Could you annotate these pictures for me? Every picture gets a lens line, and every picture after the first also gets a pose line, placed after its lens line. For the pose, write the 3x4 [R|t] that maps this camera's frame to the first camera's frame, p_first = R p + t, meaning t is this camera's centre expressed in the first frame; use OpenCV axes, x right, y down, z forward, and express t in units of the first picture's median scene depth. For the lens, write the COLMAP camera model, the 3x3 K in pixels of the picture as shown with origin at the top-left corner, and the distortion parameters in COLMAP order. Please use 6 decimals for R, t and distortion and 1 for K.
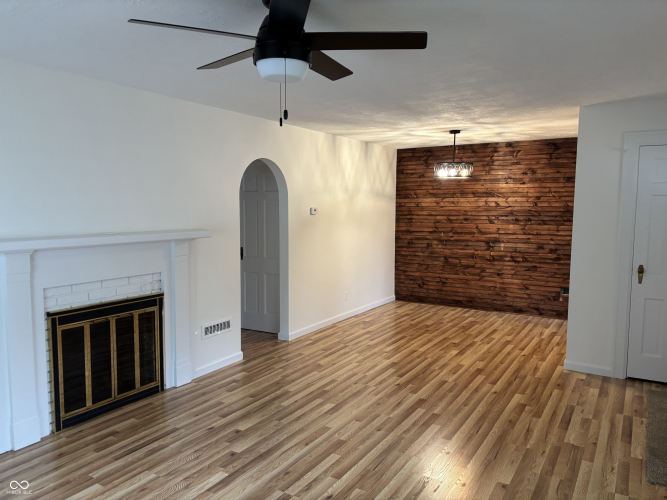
lens RADIAL K [[501.6, 0, 325.2], [0, 501.6, 248.0], [0, 0, 1]] dist [0.049704, -0.051239]
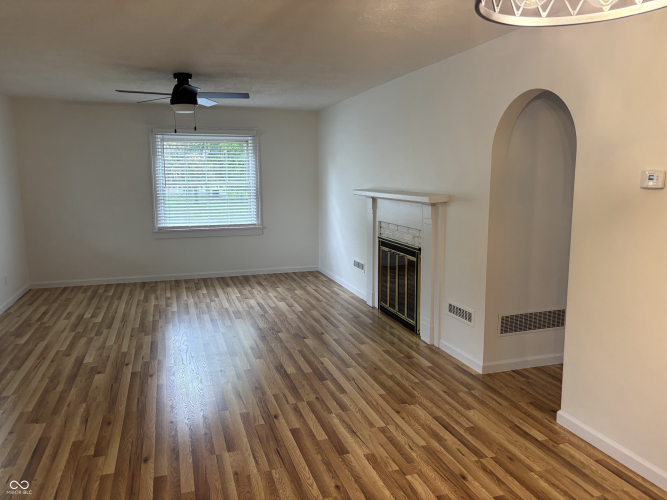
lens RADIAL K [[503.5, 0, 333.5], [0, 503.5, 250.0], [0, 0, 1]] dist [0.074194, -0.085981]
pose [[-0.638090, 0.118544, -0.760782, 0.655605], [-0.063264, 0.976664, 0.205244, -0.126343], [0.767358, 0.179094, -0.615700, 1.556459]]
